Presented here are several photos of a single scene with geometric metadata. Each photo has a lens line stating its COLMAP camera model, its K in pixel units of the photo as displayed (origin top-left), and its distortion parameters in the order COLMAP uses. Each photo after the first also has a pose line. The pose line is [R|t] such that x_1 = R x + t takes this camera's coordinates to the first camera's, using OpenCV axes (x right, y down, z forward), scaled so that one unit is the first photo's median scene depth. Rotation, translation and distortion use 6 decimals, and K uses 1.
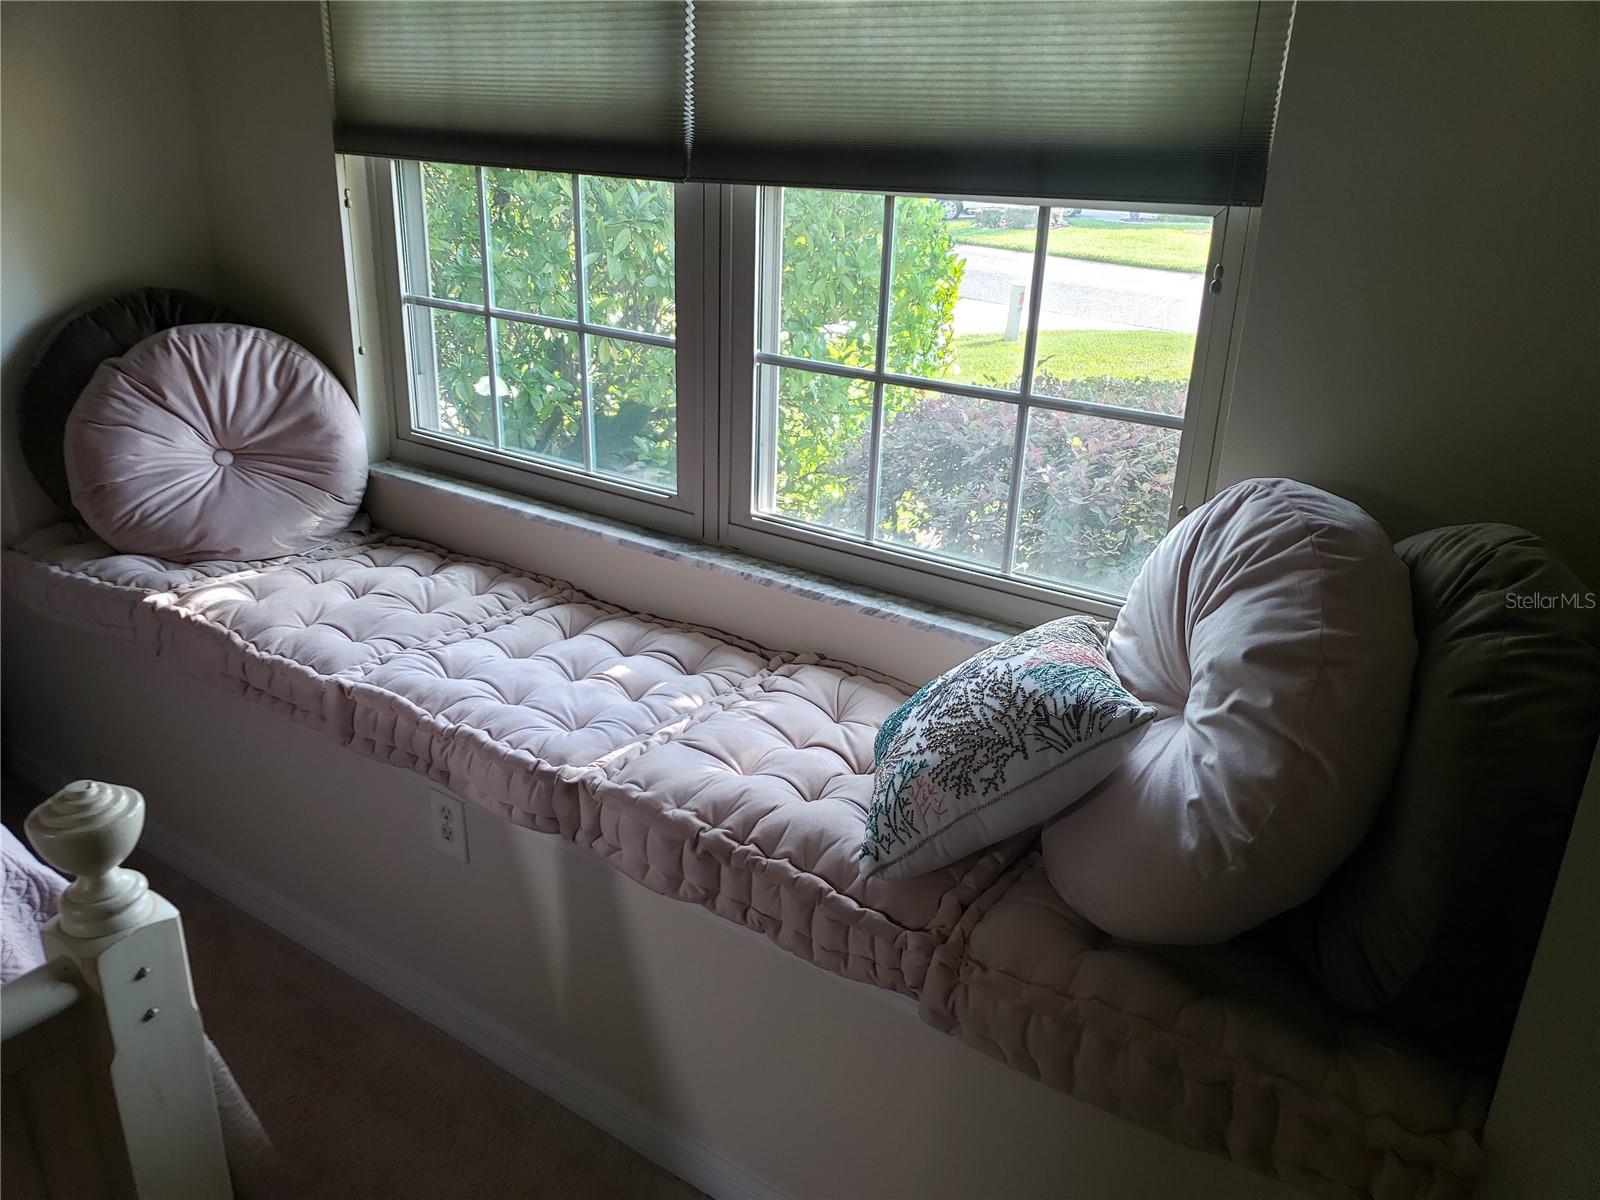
lens RADIAL K [[1240.0, 0, 799.3], [0, 1240.0, 599.2], [0, 0, 1]] dist [0.021919, -0.006114]
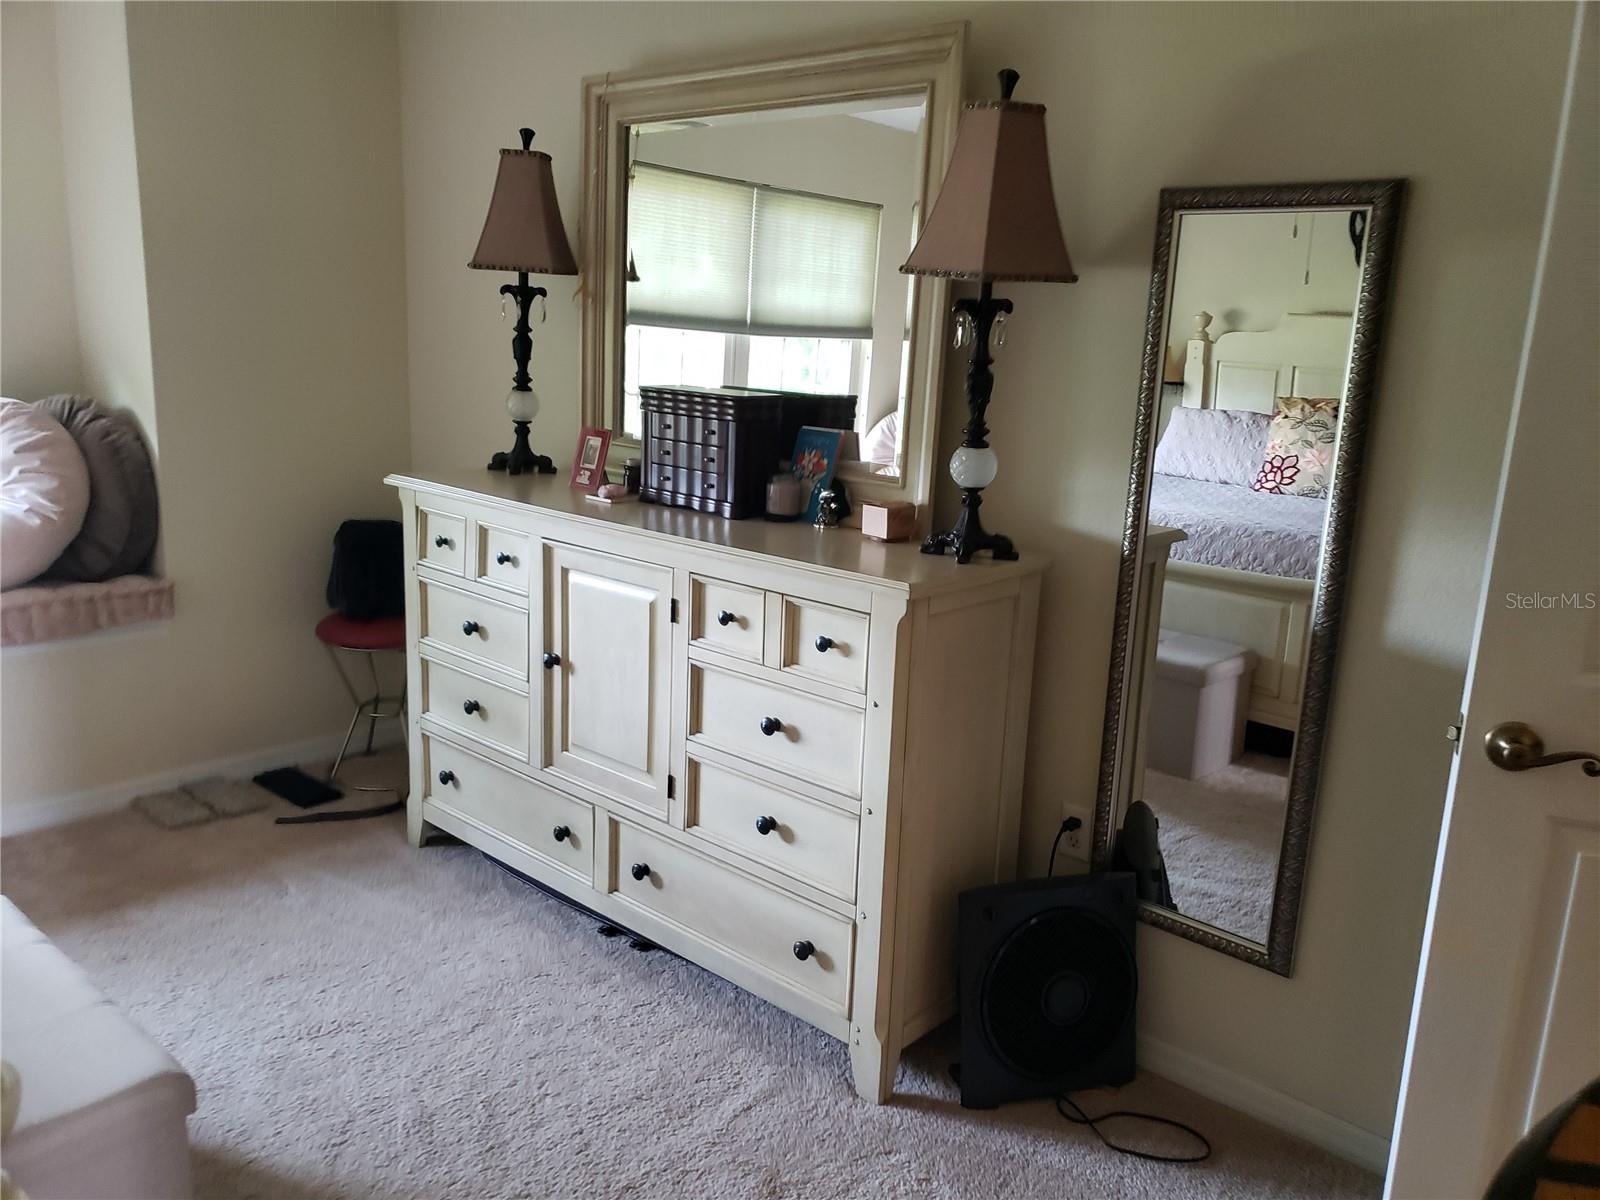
lens RADIAL K [[1240.0, 0, 799.3], [0, 1240.0, 598.2], [0, 0, 1]] dist [0.021919, -0.006114]
pose [[0.110026, -0.241330, 0.964186, -2.041040], [0.317023, 0.927928, 0.196079, 0.336937], [-0.942014, 0.284095, 0.178603, -0.898537]]
